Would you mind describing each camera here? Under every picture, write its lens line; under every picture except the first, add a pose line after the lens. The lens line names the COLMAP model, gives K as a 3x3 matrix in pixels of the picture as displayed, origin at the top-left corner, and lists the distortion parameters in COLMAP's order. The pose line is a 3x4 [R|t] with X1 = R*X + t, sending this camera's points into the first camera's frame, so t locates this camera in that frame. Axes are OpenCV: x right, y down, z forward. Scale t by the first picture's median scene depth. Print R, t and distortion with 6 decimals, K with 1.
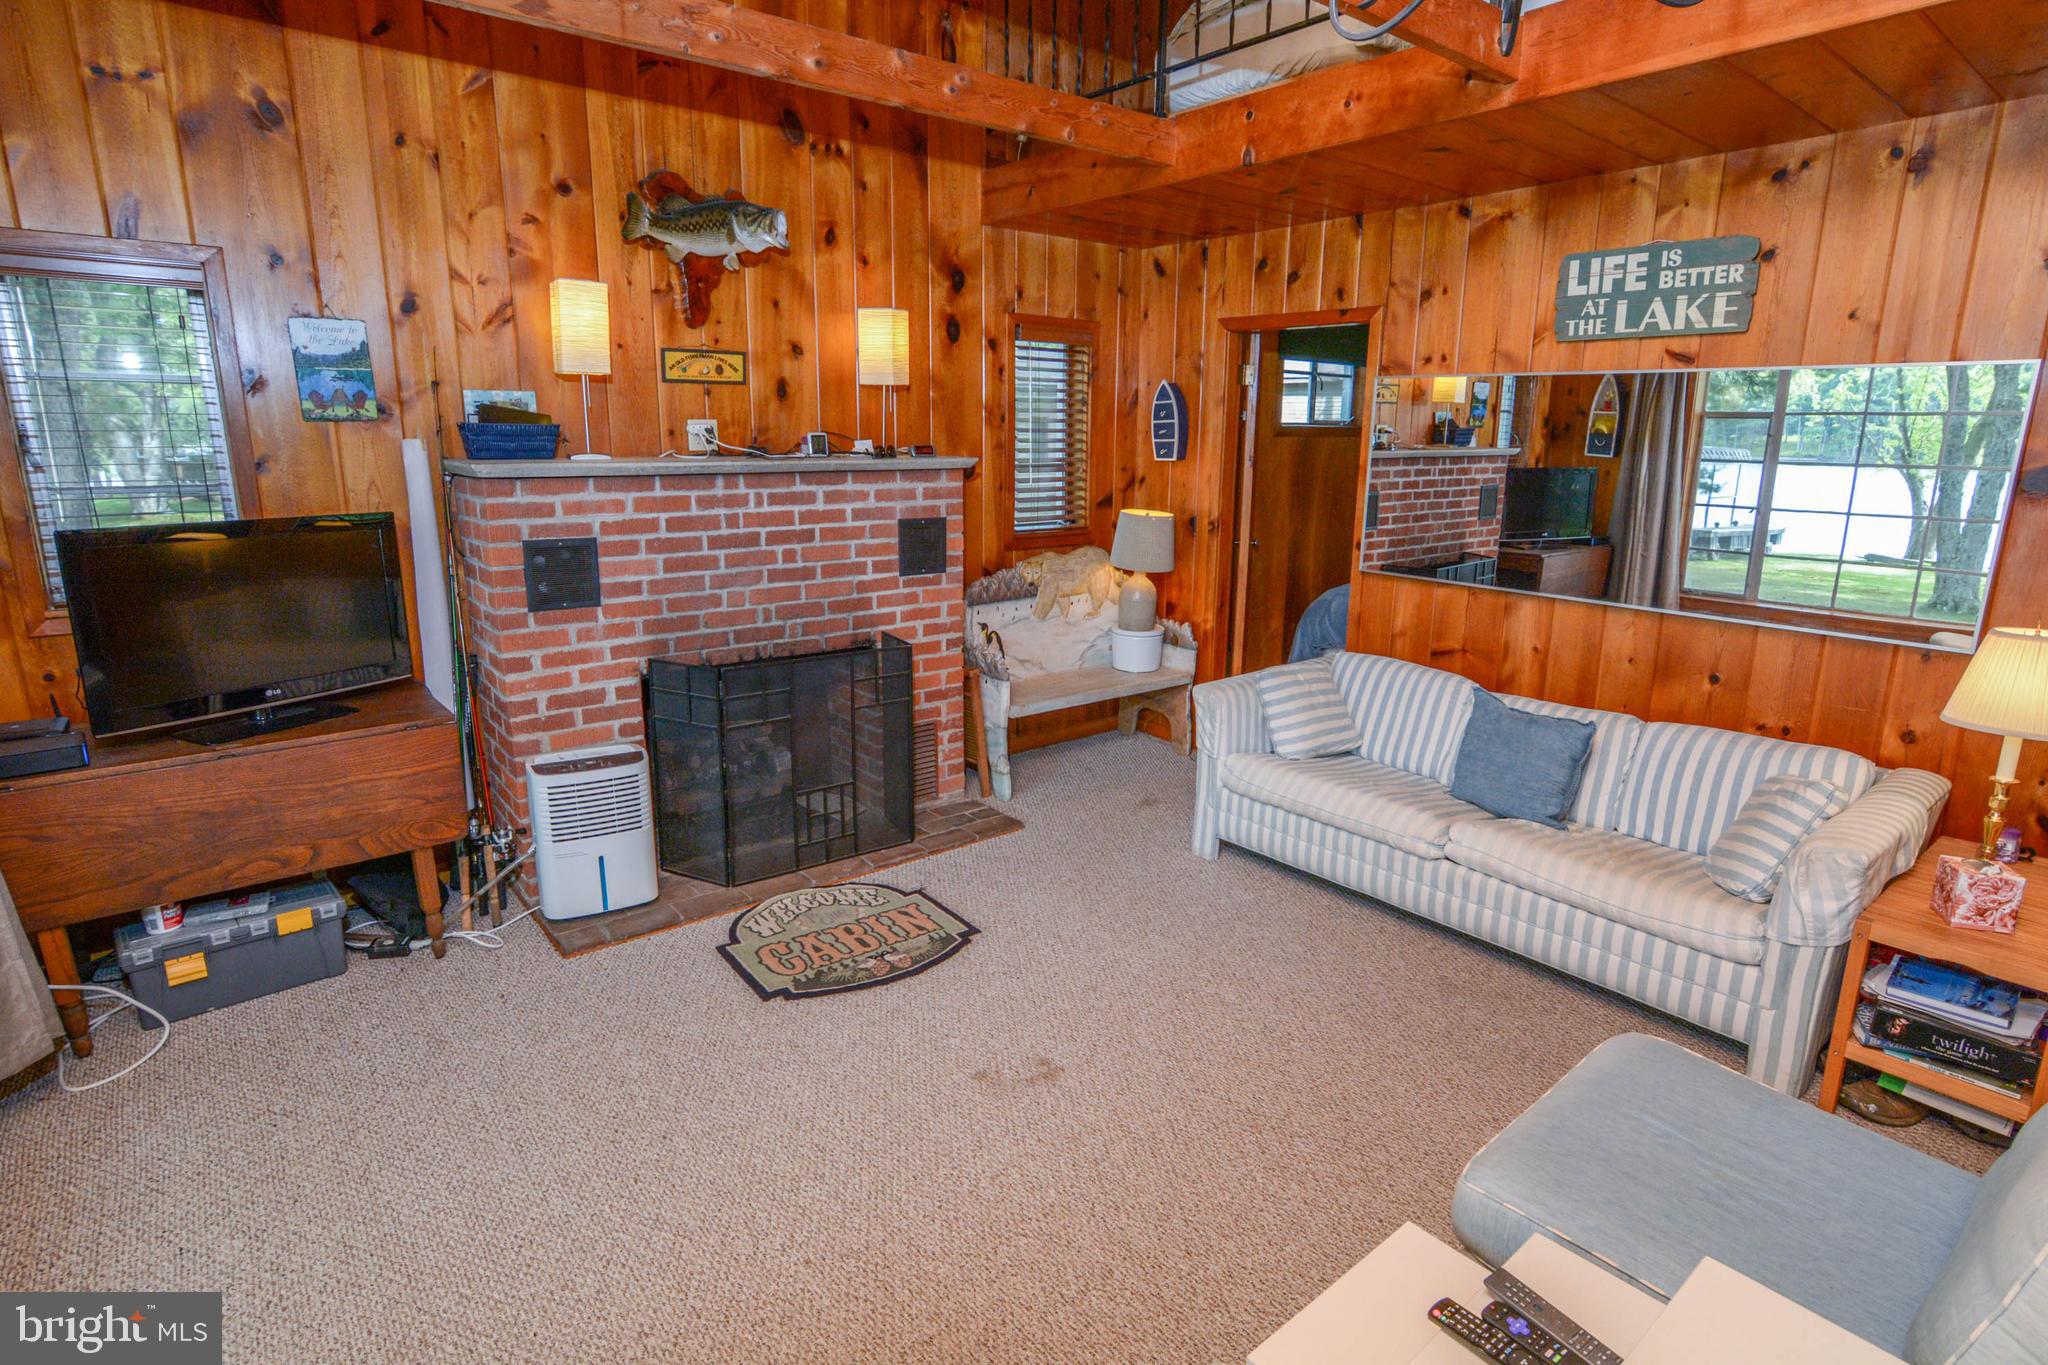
lens RADIAL K [[1031.4, 0, 1020.8], [0, 1031.4, 675.0], [0, 0, 1]] dist [-0.033542, 0.010495]
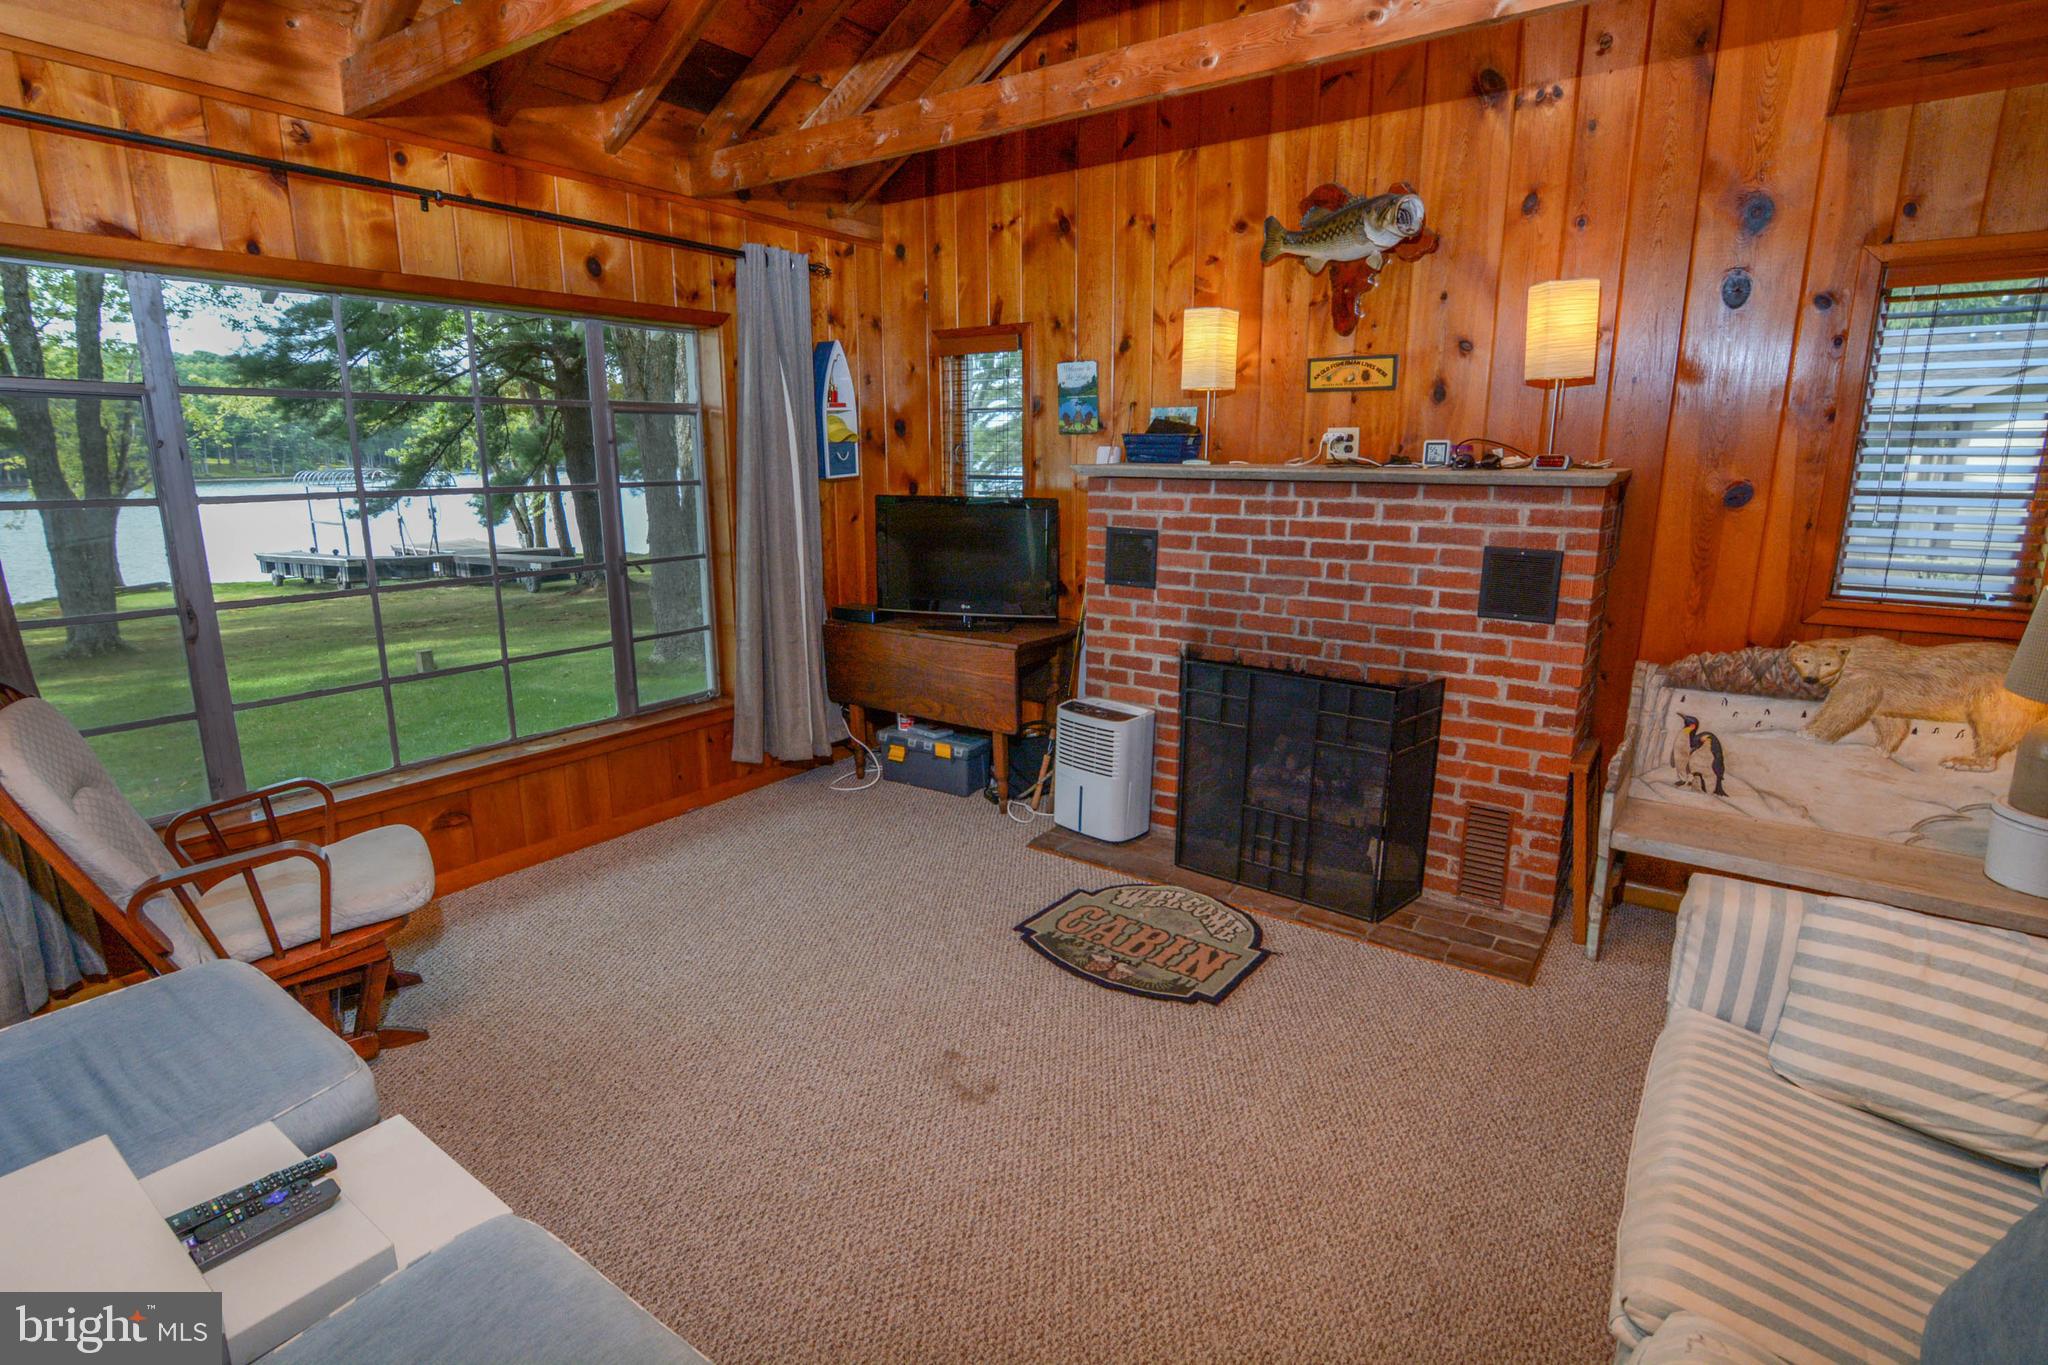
lens RADIAL K [[997.3, 0, 1019.7], [0, 997.3, 674.8], [0, 0, 1]] dist [-0.033016, 0.010343]
pose [[0.266872, 0.204657, -0.941751, 0.580567], [-0.218411, 0.964610, 0.147732, -0.097323], [0.938656, 0.166264, 0.302126, 0.482171]]
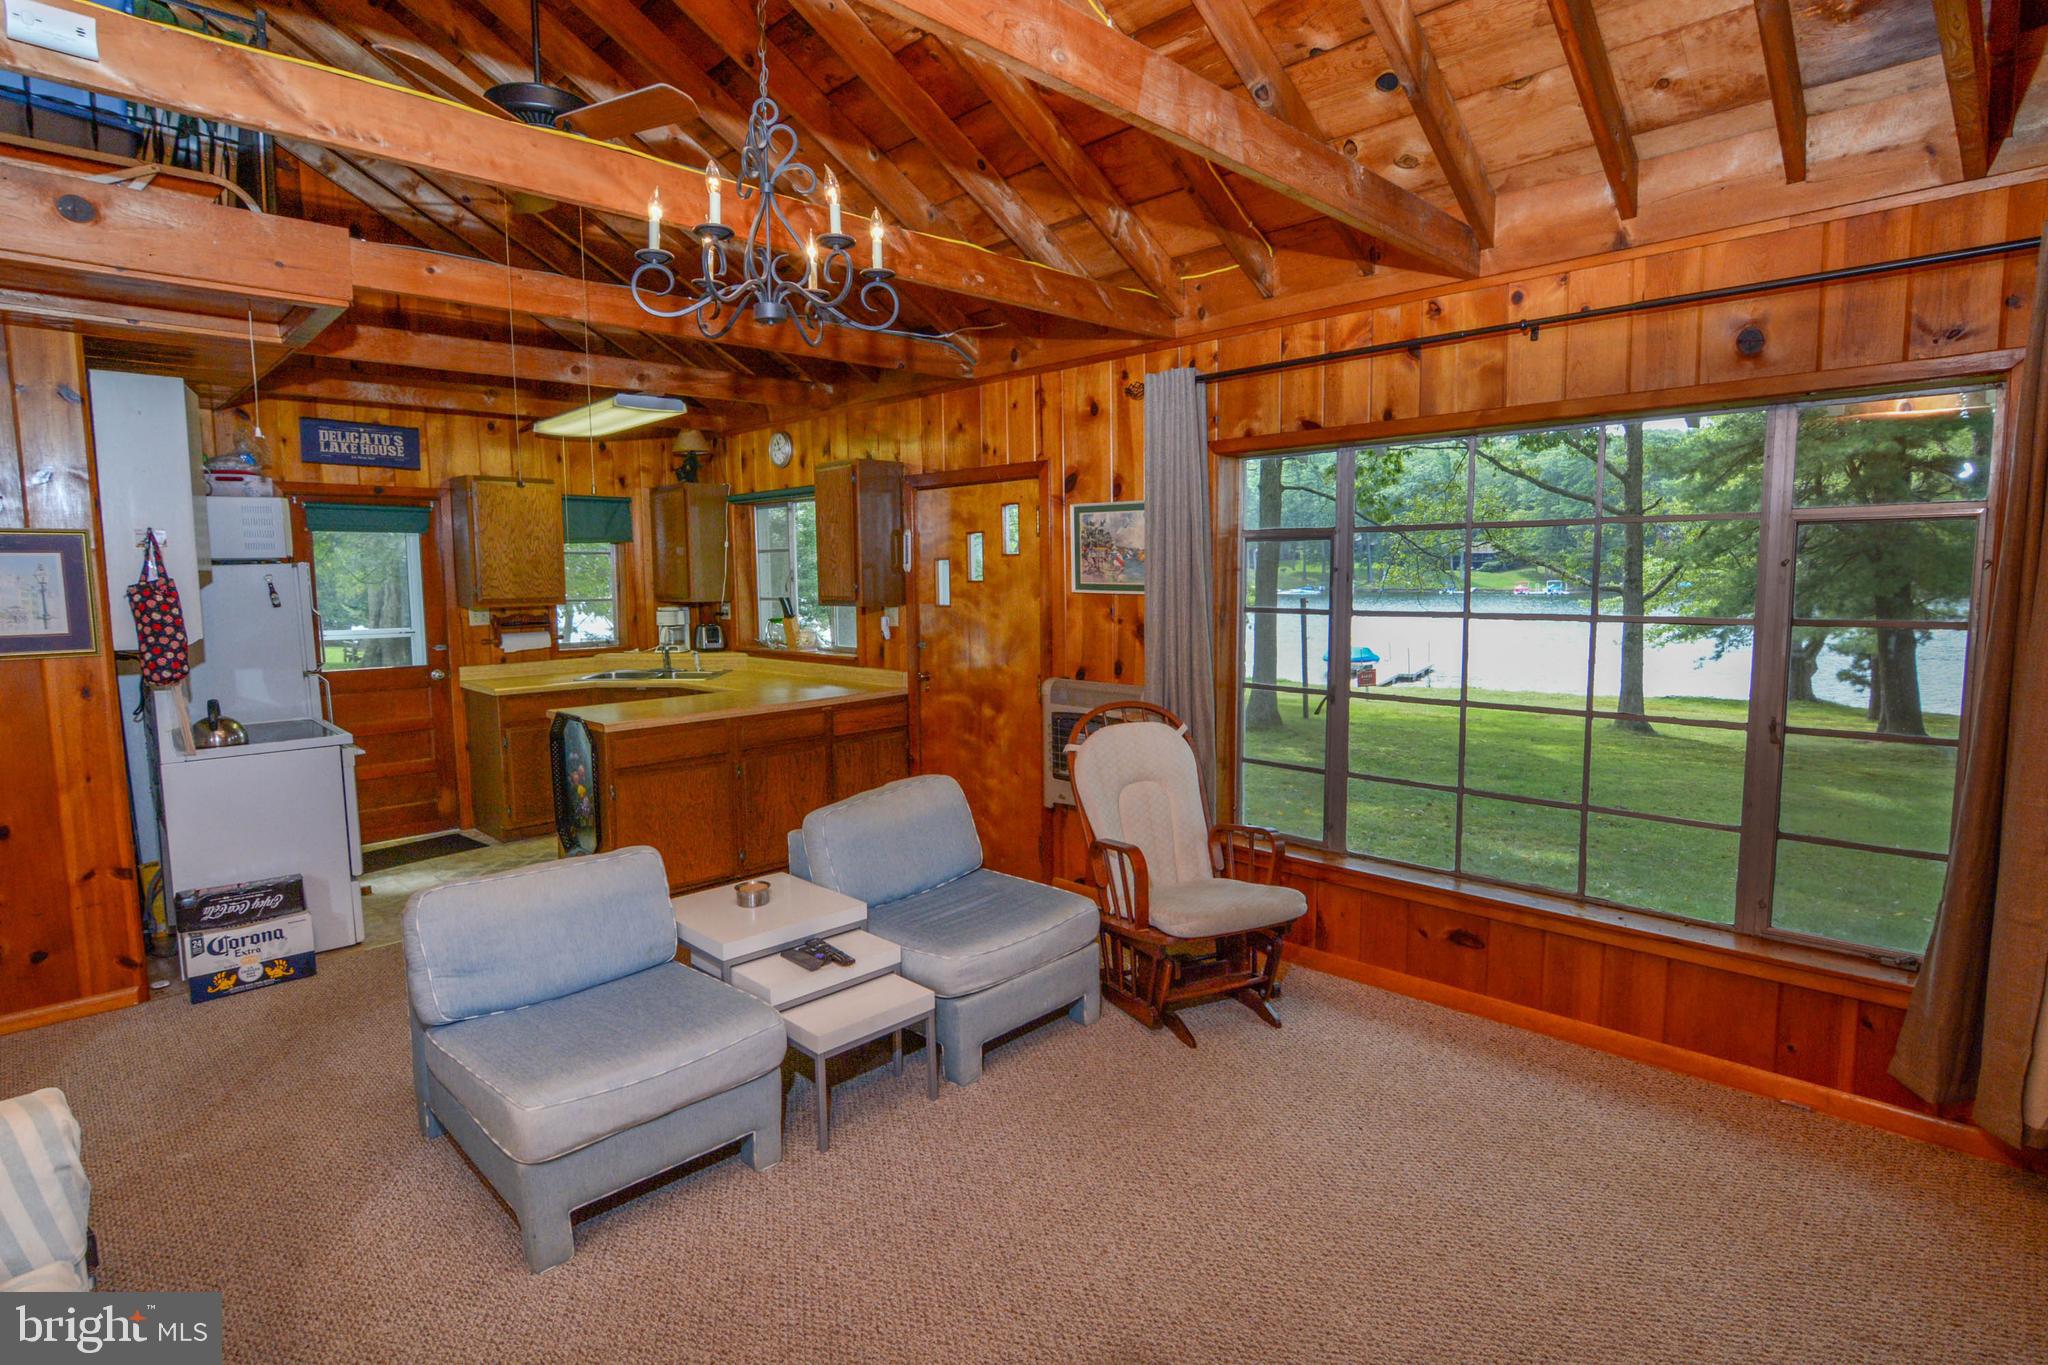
lens RADIAL K [[1031.4, 0, 1020.8], [0, 1031.4, 675.0], [0, 0, 1]] dist [-0.033542, 0.010495]
pose [[-0.994420, 0.015330, -0.104377, 0.096162], [-0.019099, 0.946875, 0.321034, -0.249099], [0.103753, 0.321236, -0.941298, 1.071990]]
